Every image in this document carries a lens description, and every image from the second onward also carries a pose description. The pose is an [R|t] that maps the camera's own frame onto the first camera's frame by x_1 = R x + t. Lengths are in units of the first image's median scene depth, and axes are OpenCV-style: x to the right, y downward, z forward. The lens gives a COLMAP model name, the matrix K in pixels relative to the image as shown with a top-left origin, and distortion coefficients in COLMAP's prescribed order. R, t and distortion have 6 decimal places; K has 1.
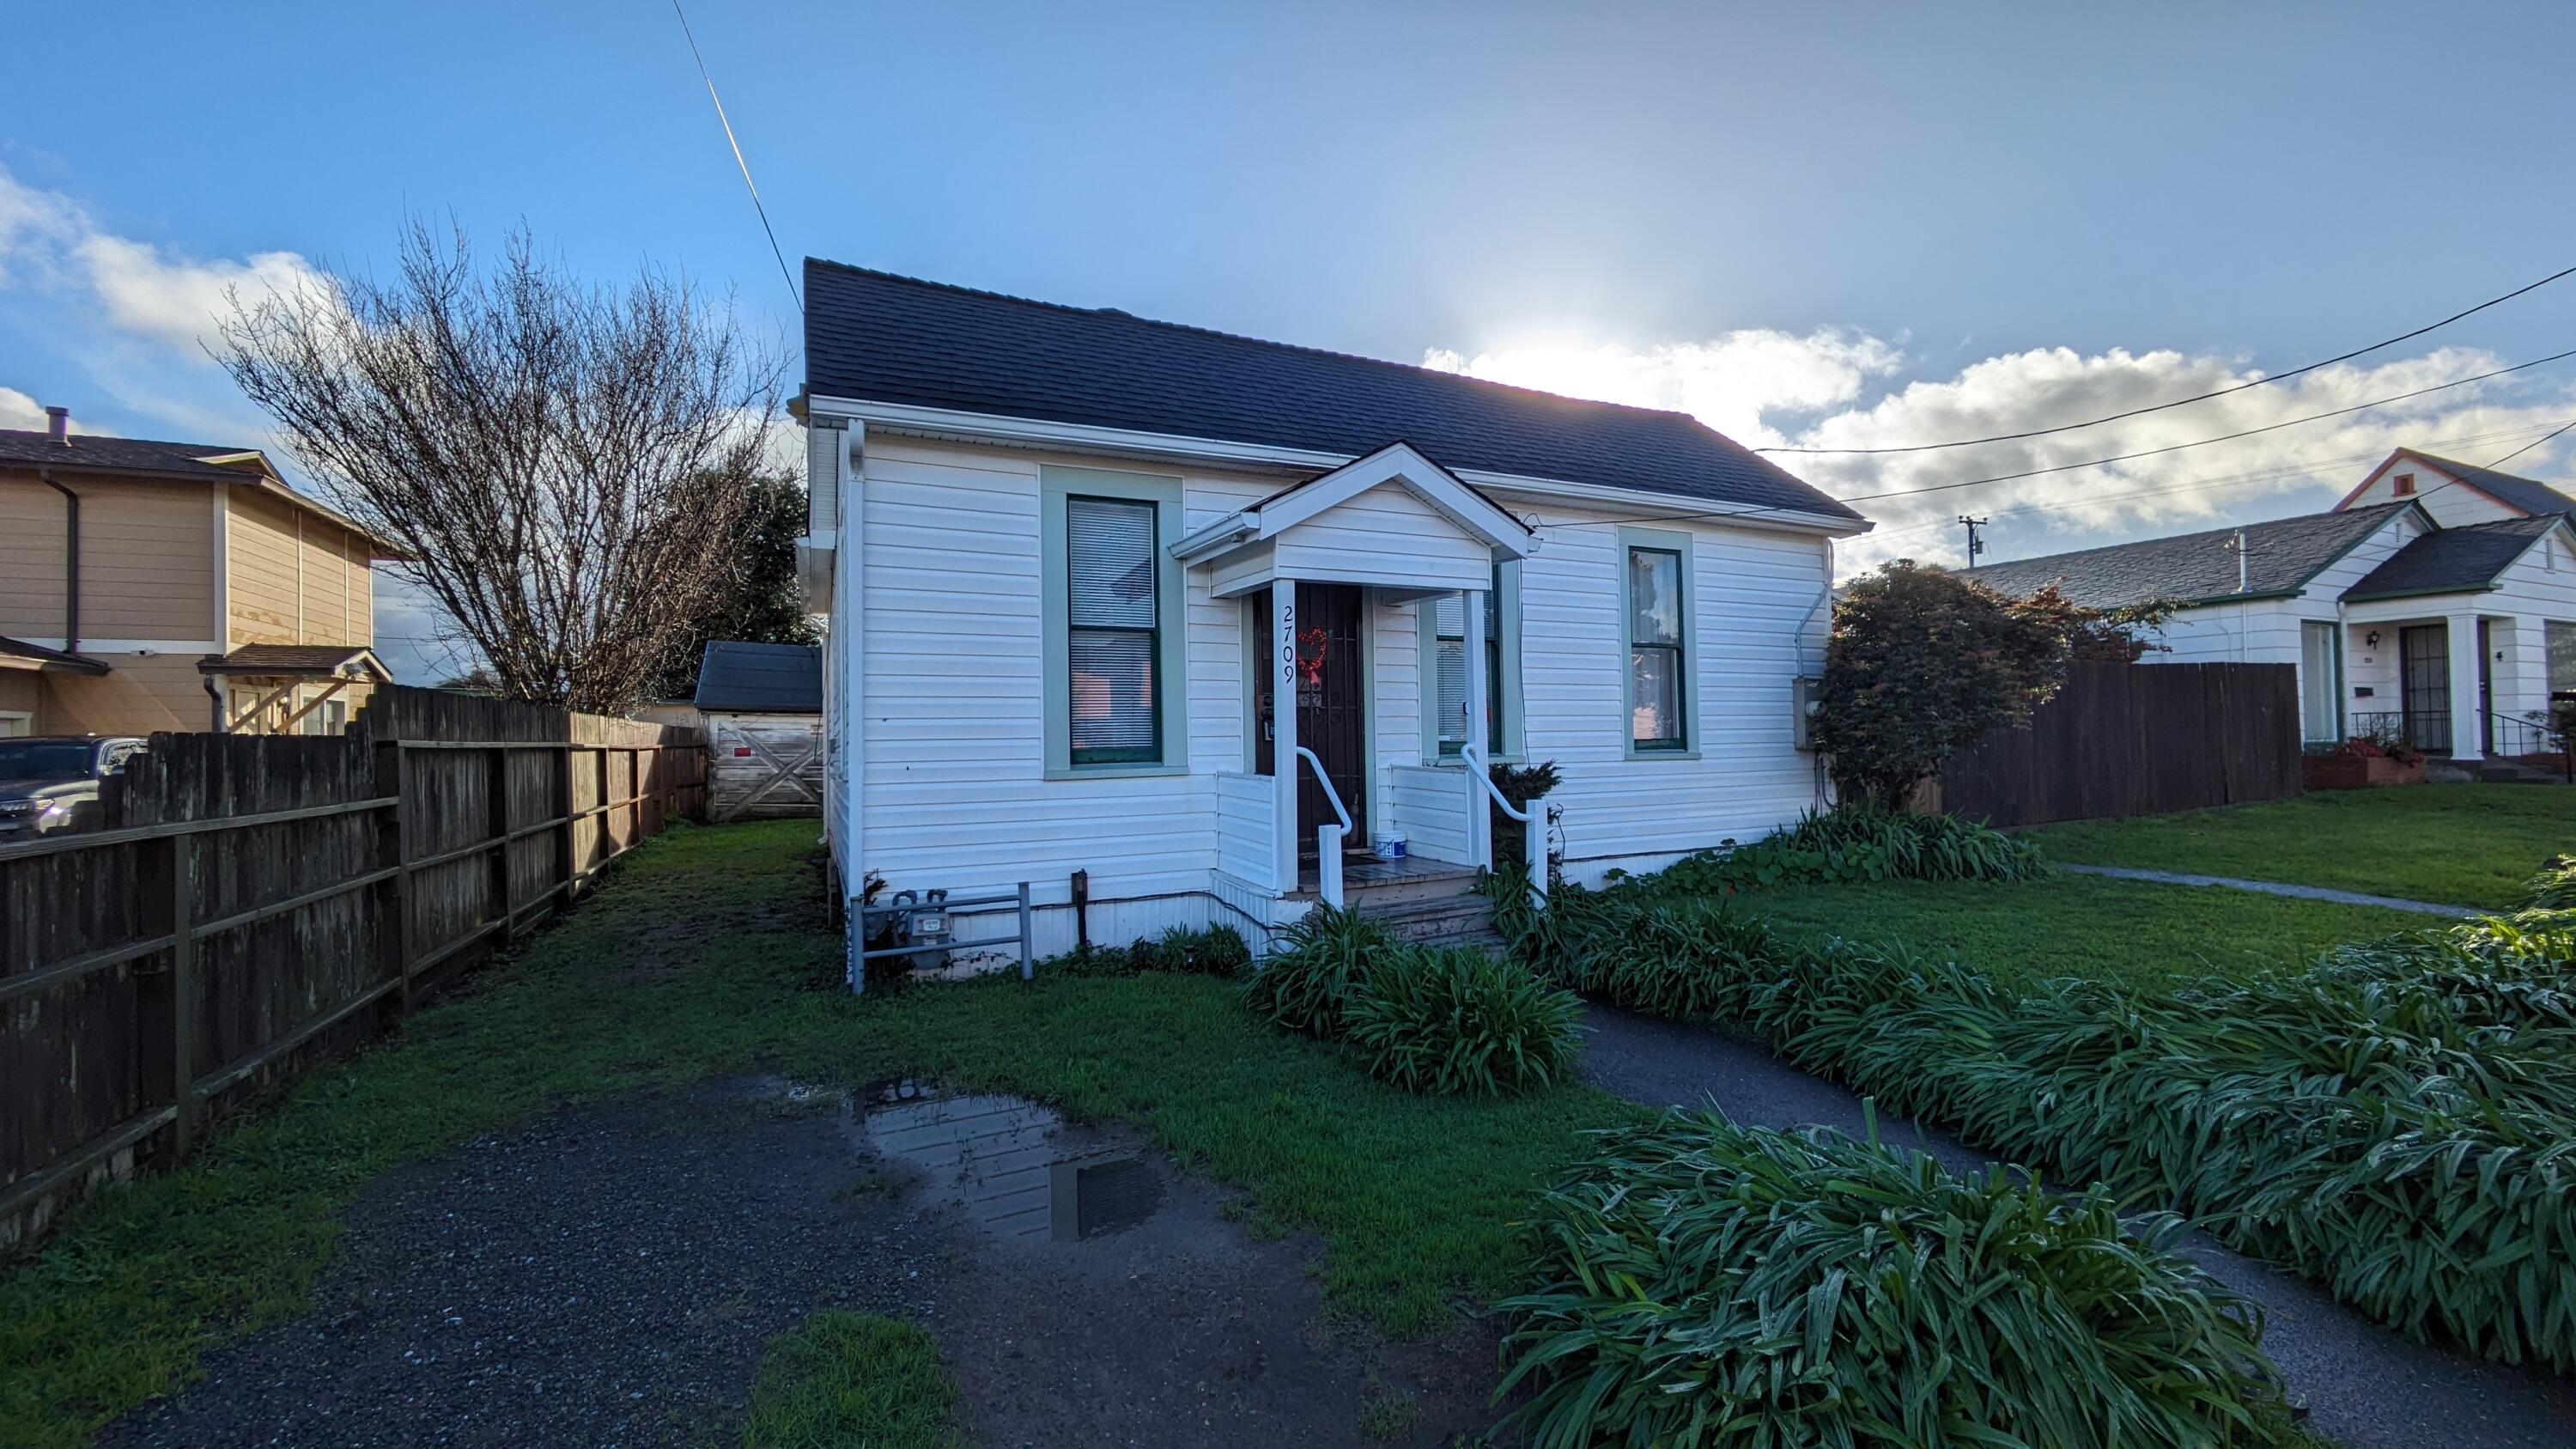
lens RADIAL K [[1013.4, 0, 1261.8], [0, 1013.4, 719.5], [0, 0, 1]] dist [0.000368, 0.001255]
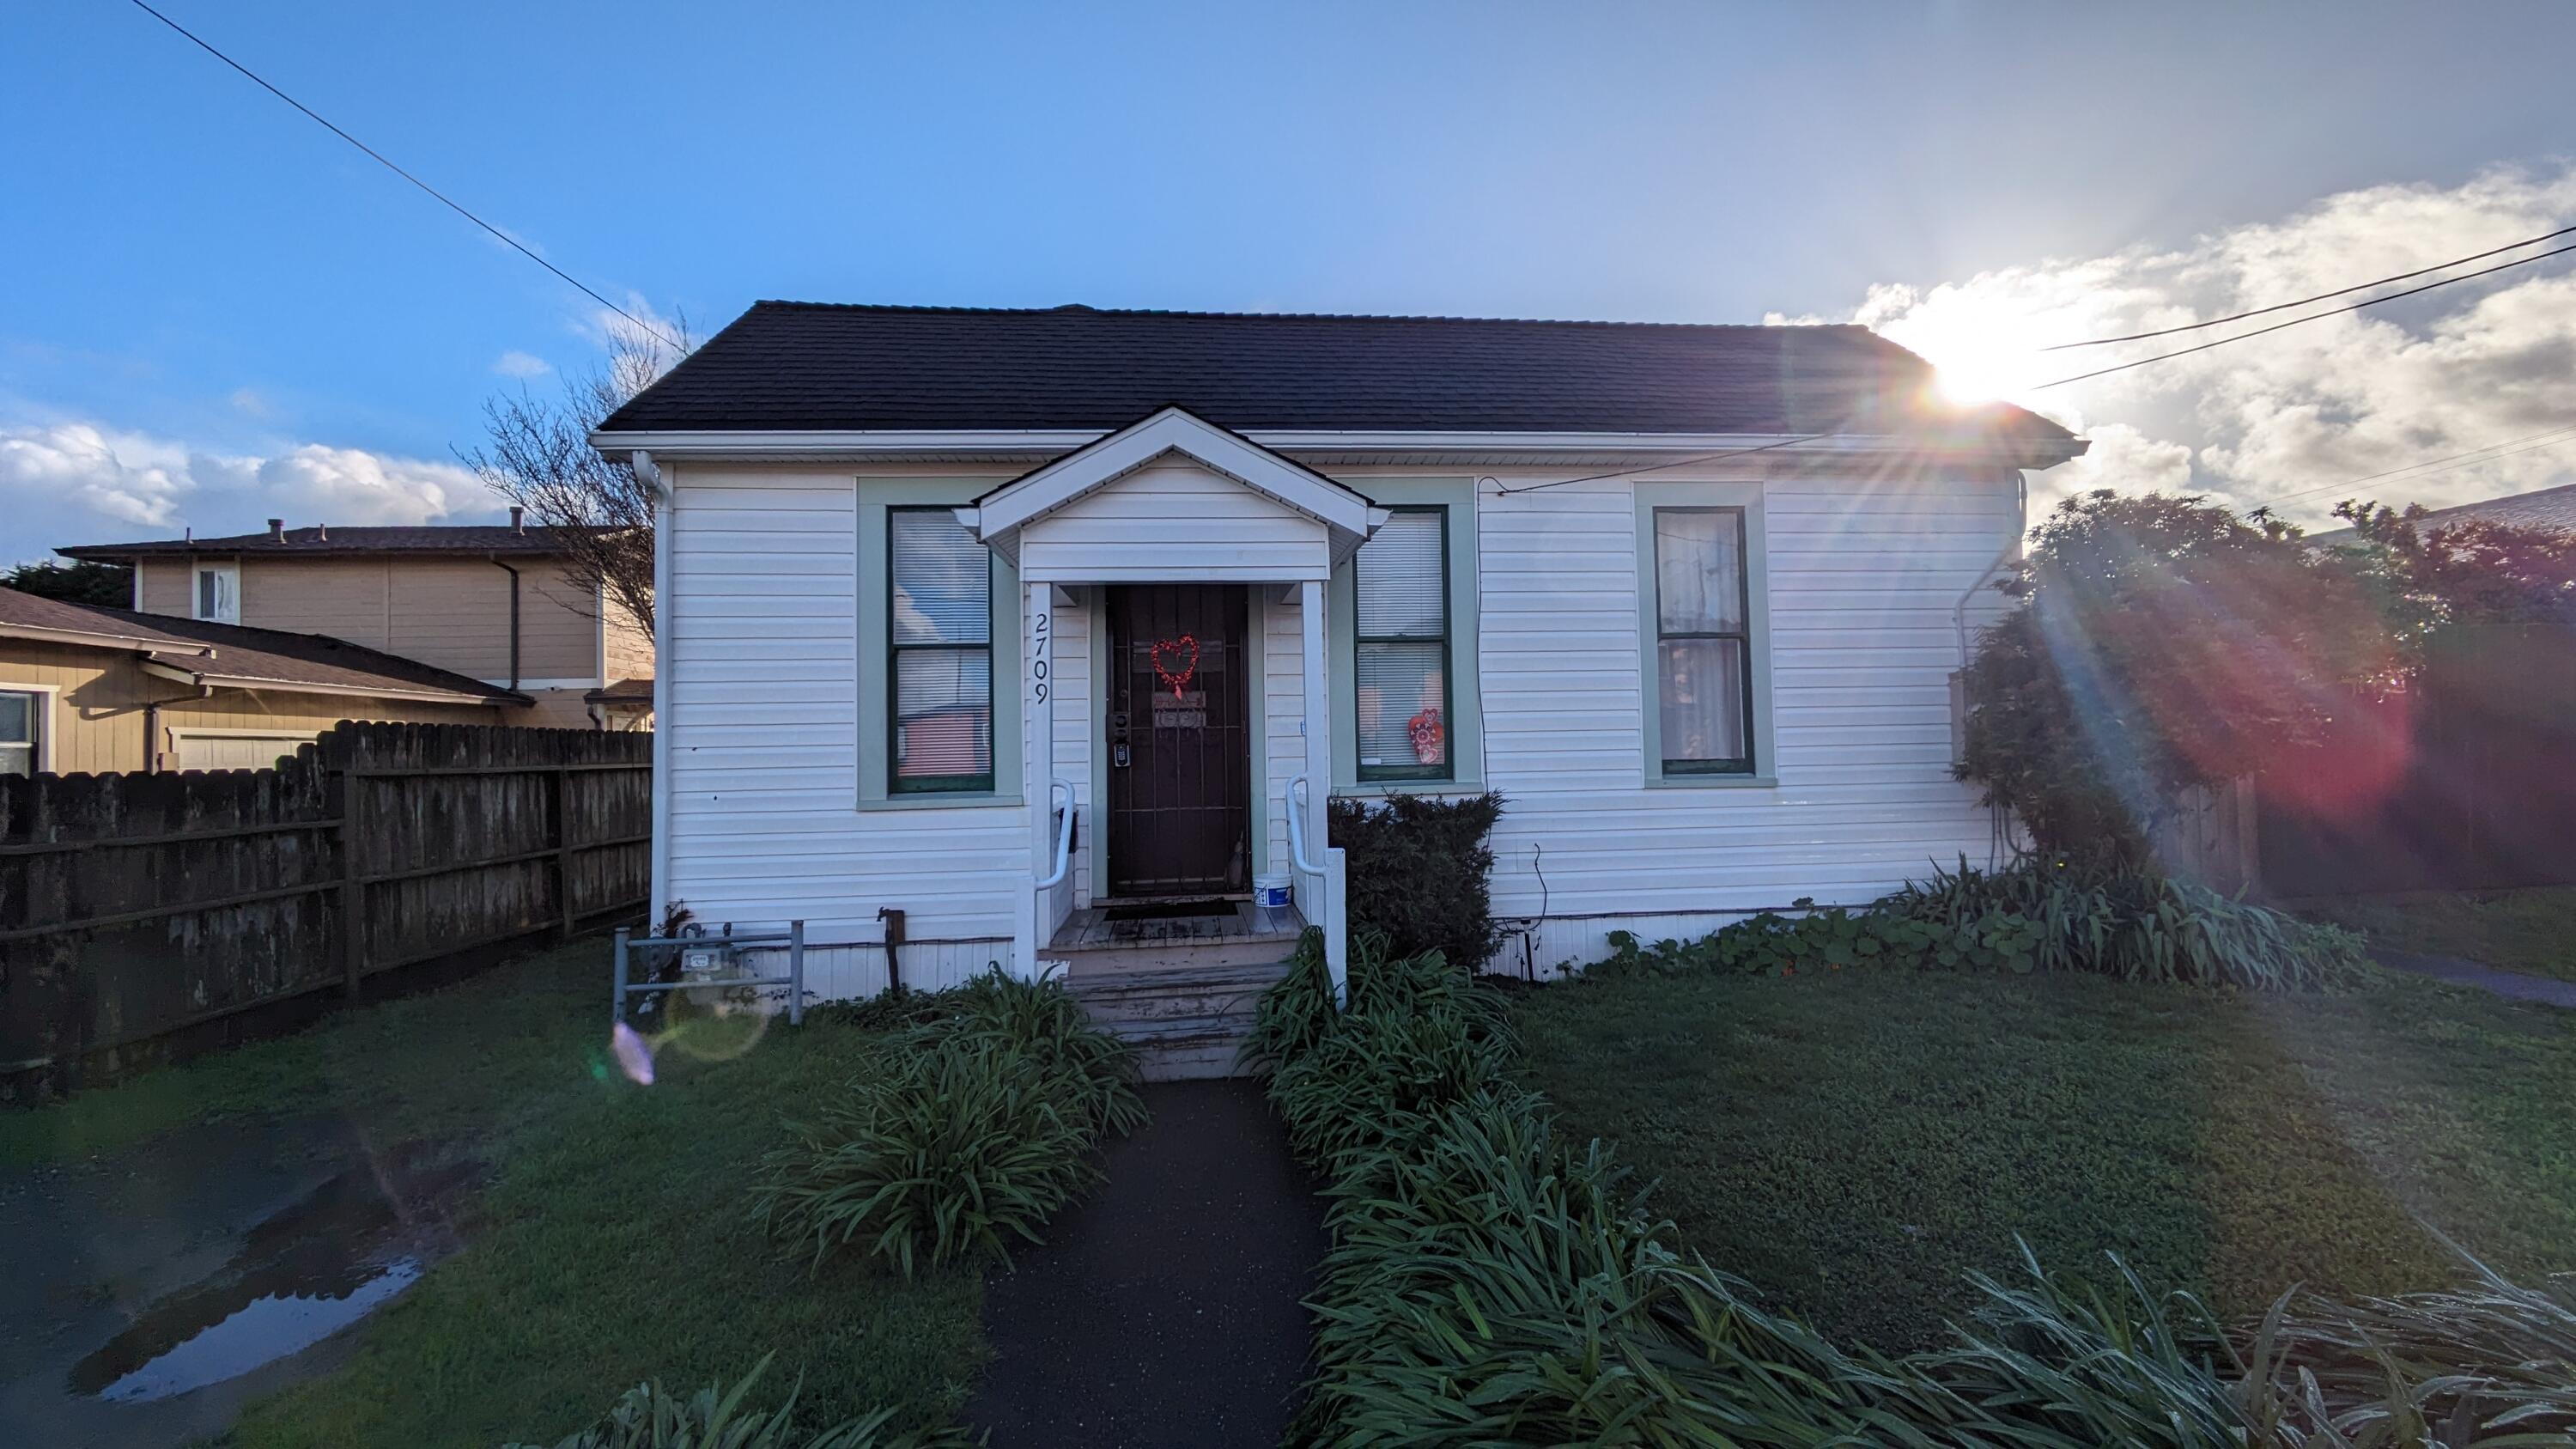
lens RADIAL K [[1013.4, 0, 1299.0], [0, 1013.4, 730.0], [0, 0, 1]] dist [0.000368, 0.001255]
pose [[0.933629, -0.011156, -0.358067, 0.419597], [0.014563, 0.999871, 0.006820, -0.013407], [0.357945, -0.011581, 0.933671, 0.217596]]
